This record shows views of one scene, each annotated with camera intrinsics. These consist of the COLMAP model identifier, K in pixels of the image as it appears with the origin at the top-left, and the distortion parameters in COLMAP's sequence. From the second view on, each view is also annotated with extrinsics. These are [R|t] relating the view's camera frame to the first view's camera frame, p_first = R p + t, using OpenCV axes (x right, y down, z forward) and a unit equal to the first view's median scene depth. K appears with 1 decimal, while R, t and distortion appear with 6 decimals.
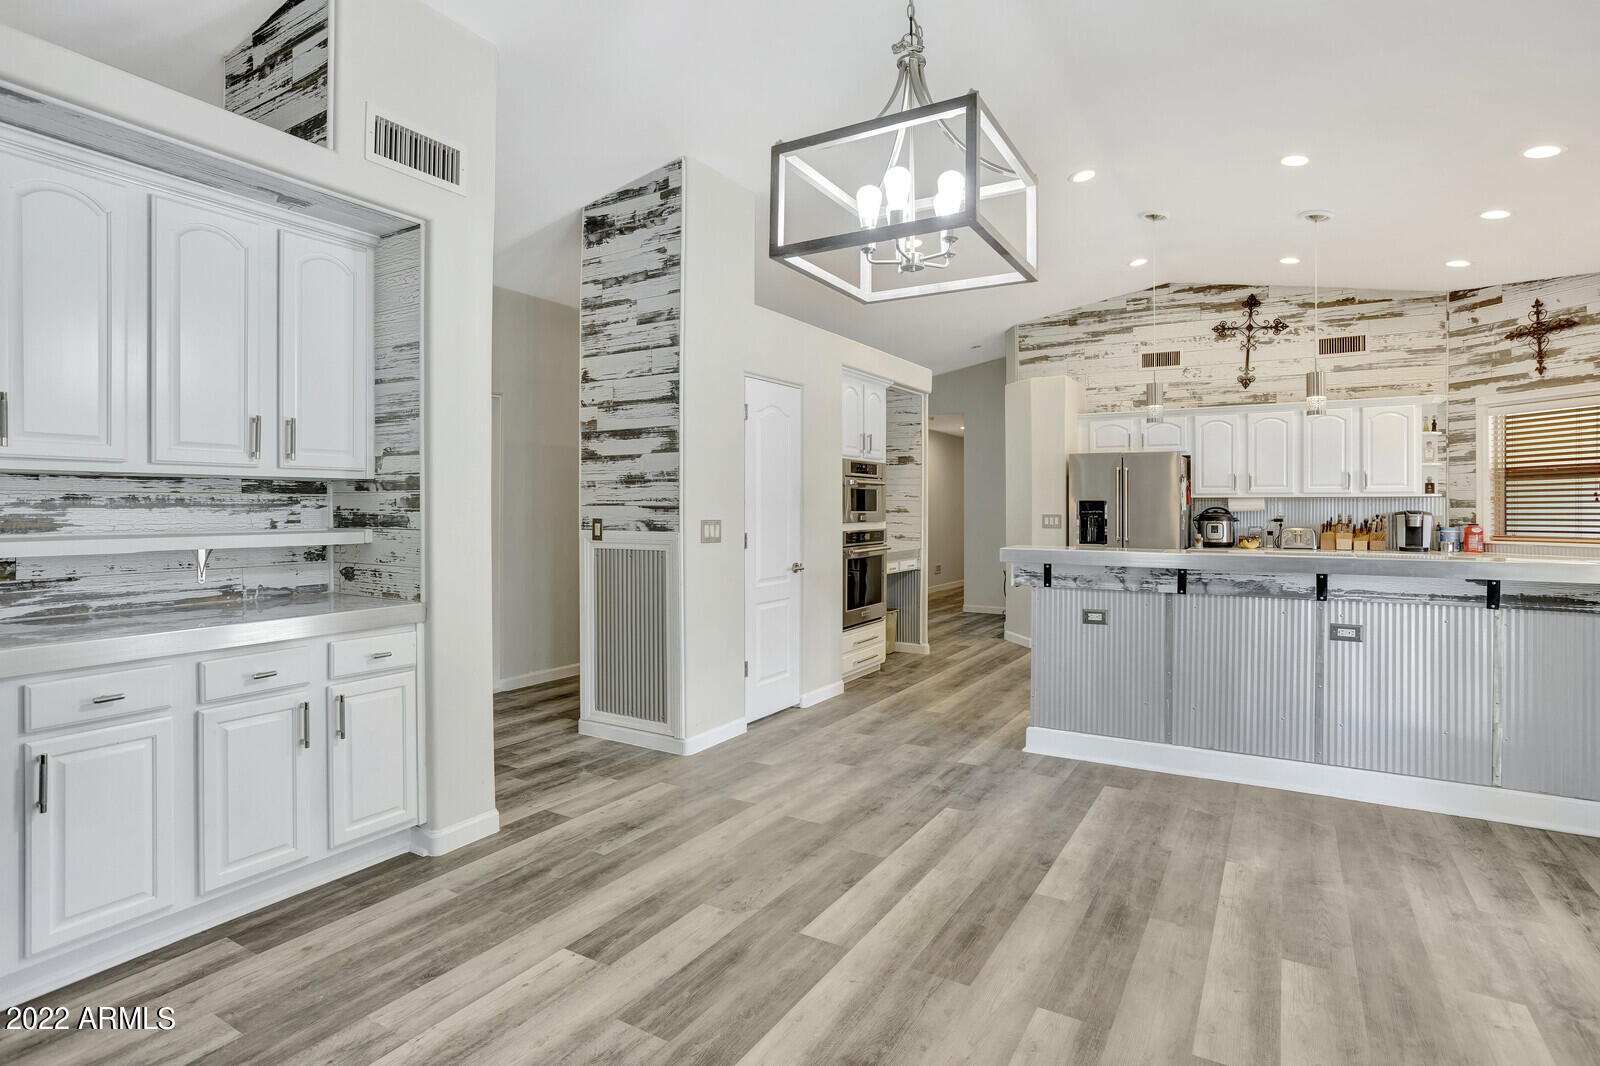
lens RADIAL K [[836.1, 0, 806.4], [0, 836.1, 508.2], [0, 0, 1]] dist [-0.043681, 0.022316]
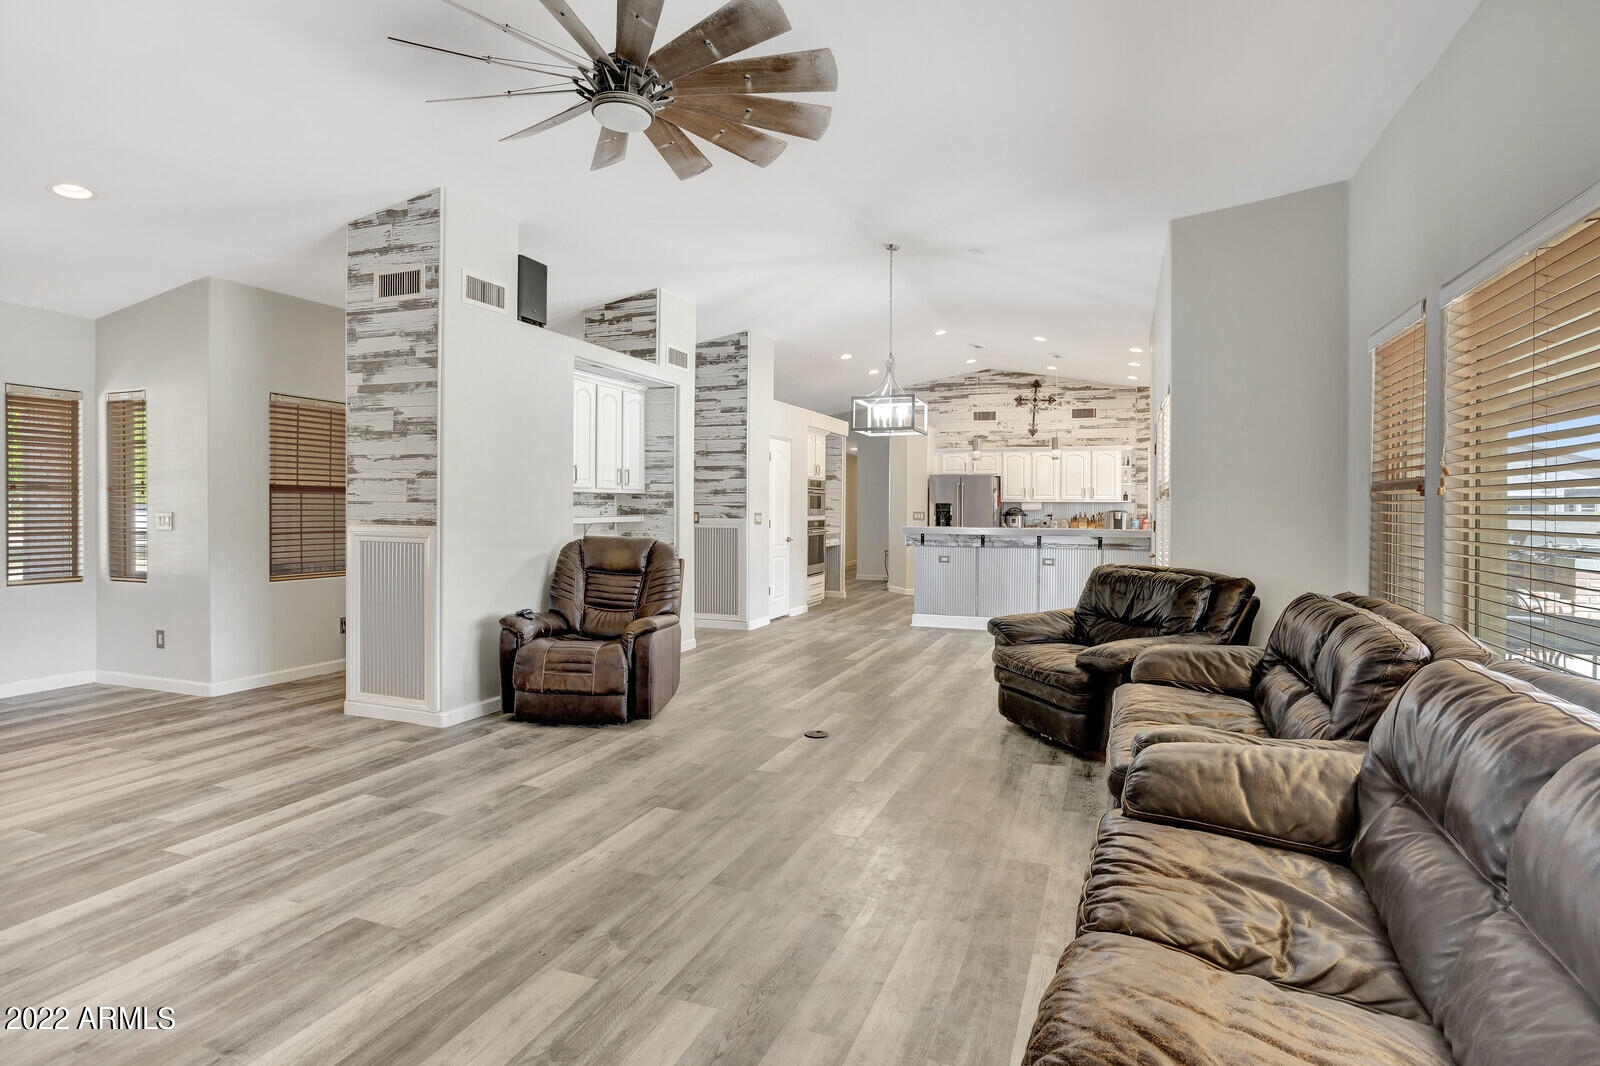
lens RADIAL K [[836.1, 0, 810.6], [0, 836.1, 511.7], [0, 0, 1]] dist [-0.043681, 0.022316]
pose [[0.984892, 0.003866, 0.173128, -0.340096], [-0.004869, 0.999974, 0.005366, 0.000443], [-0.173103, -0.006128, 0.984885, -0.985045]]
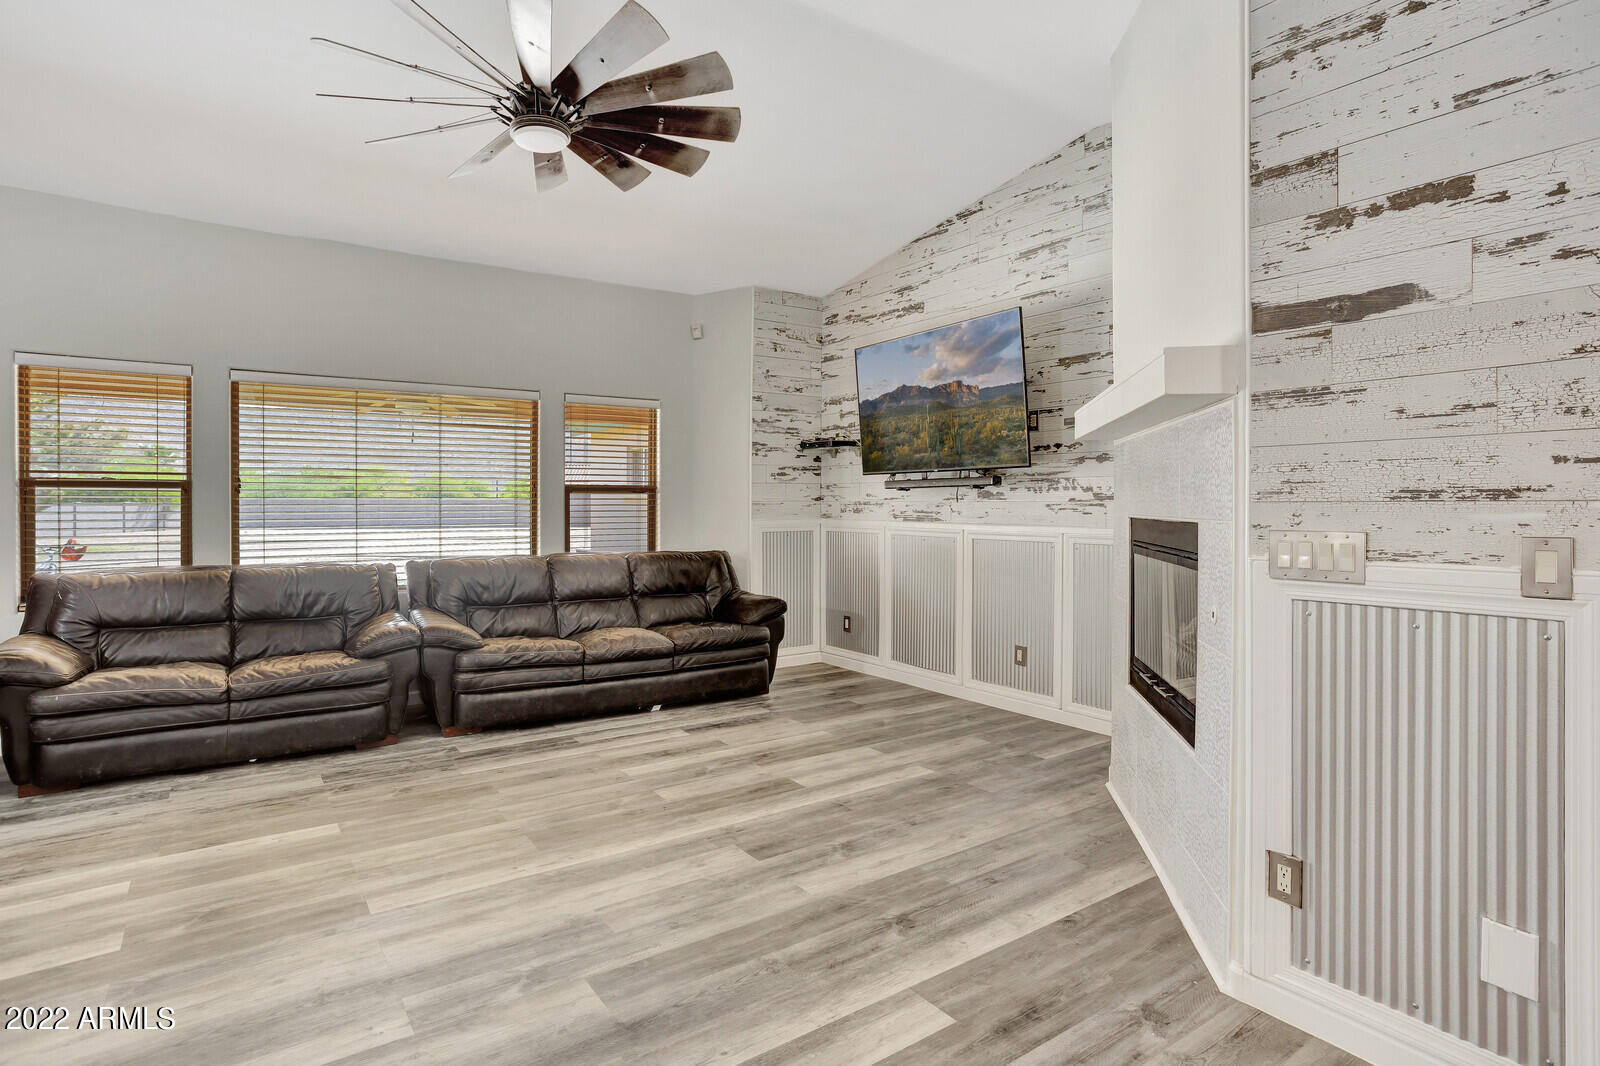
lens RADIAL K [[836.1, 0, 811.5], [0, 836.1, 507.3], [0, 0, 1]] dist [-0.043681, 0.022316]
pose [[-0.912798, -0.005671, 0.408373, -0.856336], [-0.002118, 0.999956, 0.009152, -0.003356], [-0.408407, 0.007489, -0.912769, 0.208313]]
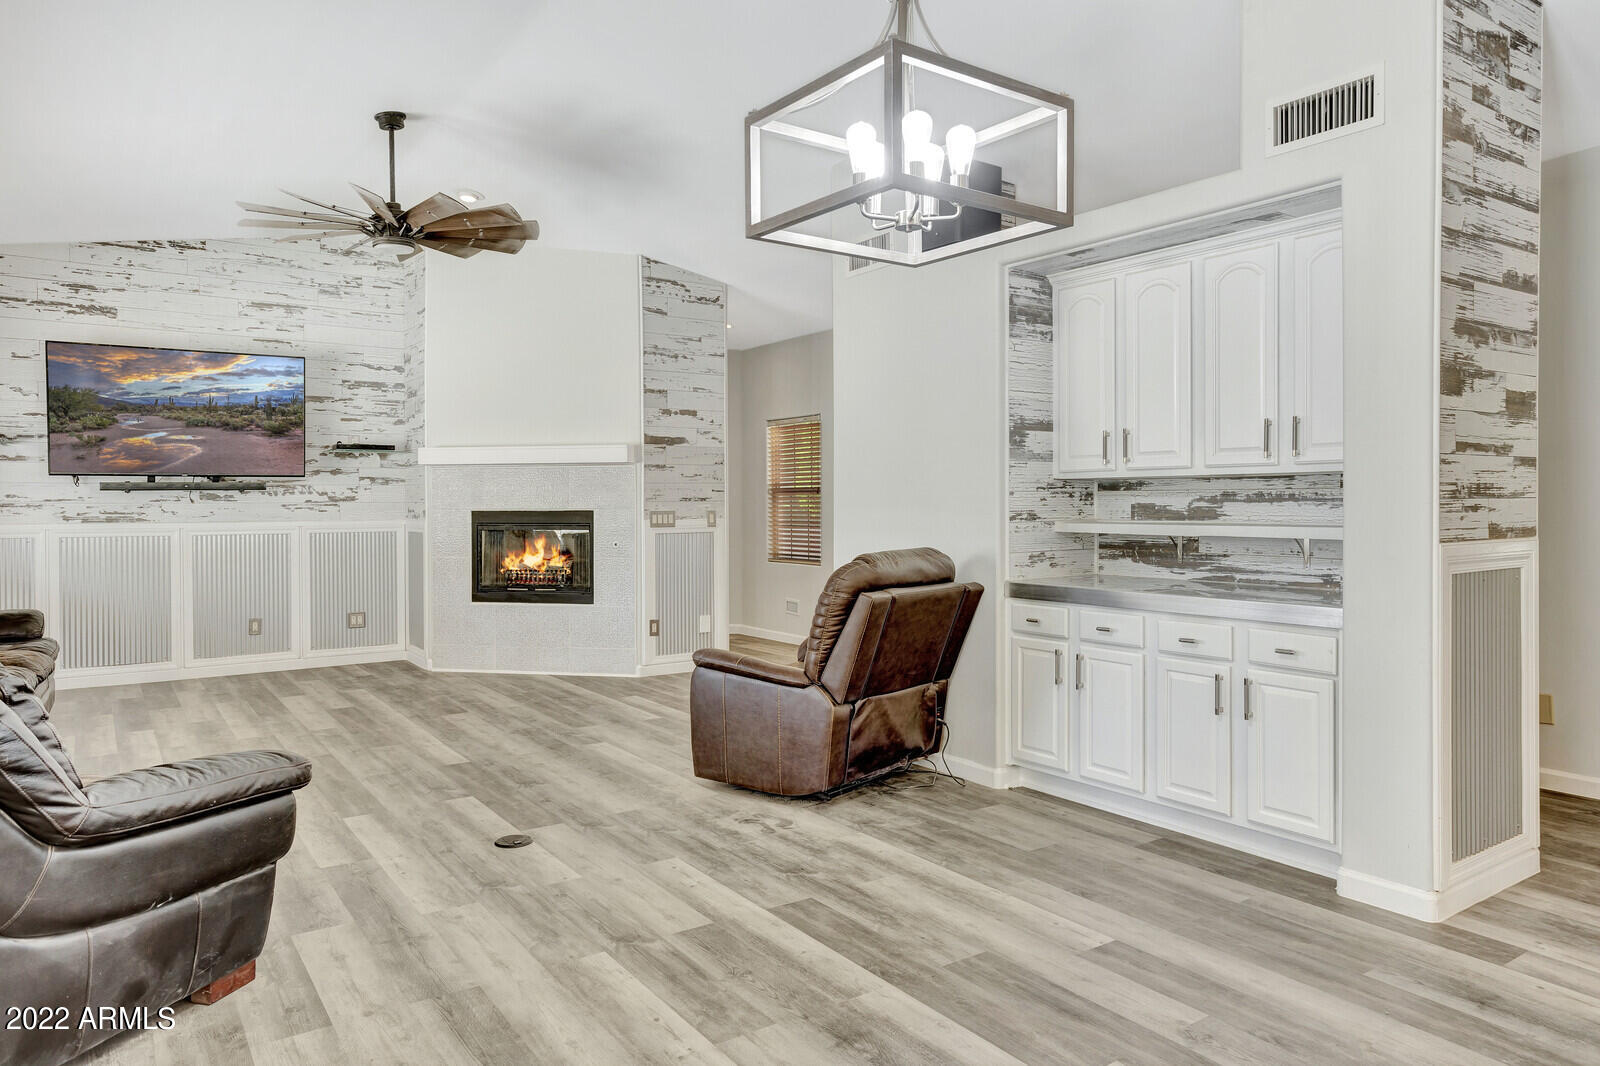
lens RADIAL K [[1036.0, 0, 784.3], [0, 1036.0, 509.1], [0, 0, 1]] dist [-0.006123, 0.033062]
pose [[-0.431677, 0.005168, -0.902013, 0.535452], [0.000881, 0.999986, 0.005308, 0.000666], [0.902028, 0.001497, -0.431675, 0.620410]]
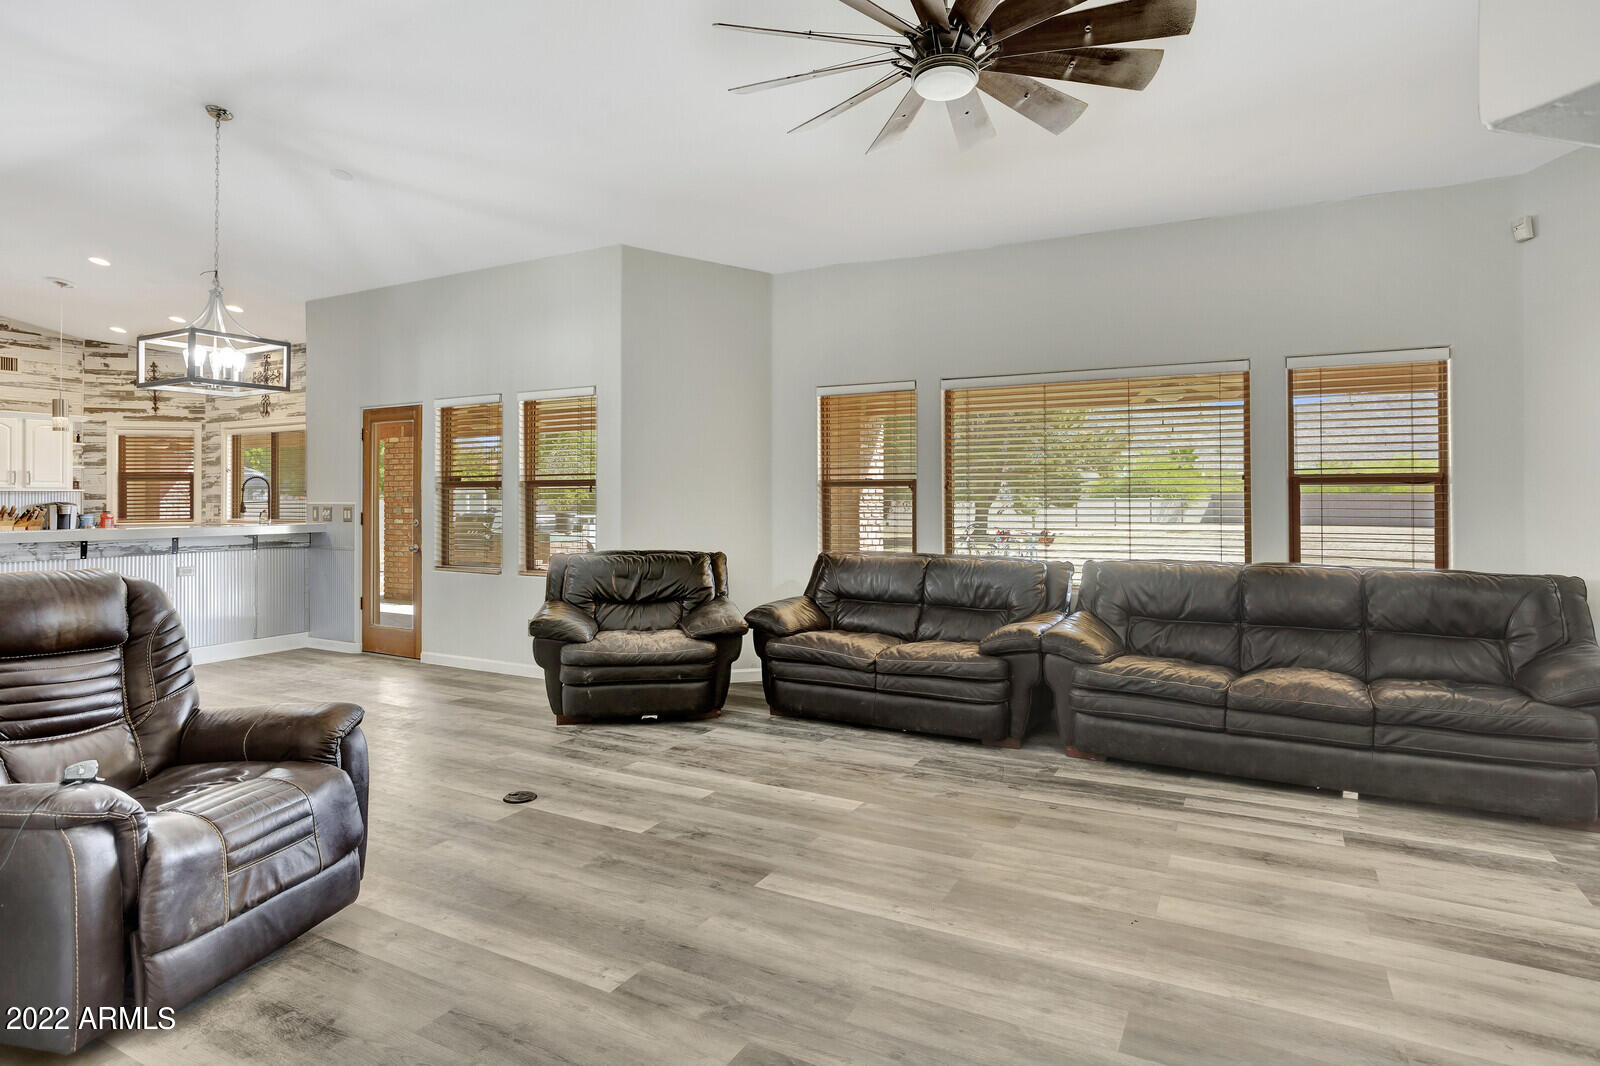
lens RADIAL K [[867.9, 0, 805.0], [0, 867.9, 478.3], [0, 0, 1]] dist [-0.034004, 0.006003]
pose [[-0.038382, 0.021998, 0.999021, -0.987503], [0.003446, 0.999755, -0.021882, -0.000862], [-0.999257, 0.002602, -0.038449, -0.198921]]
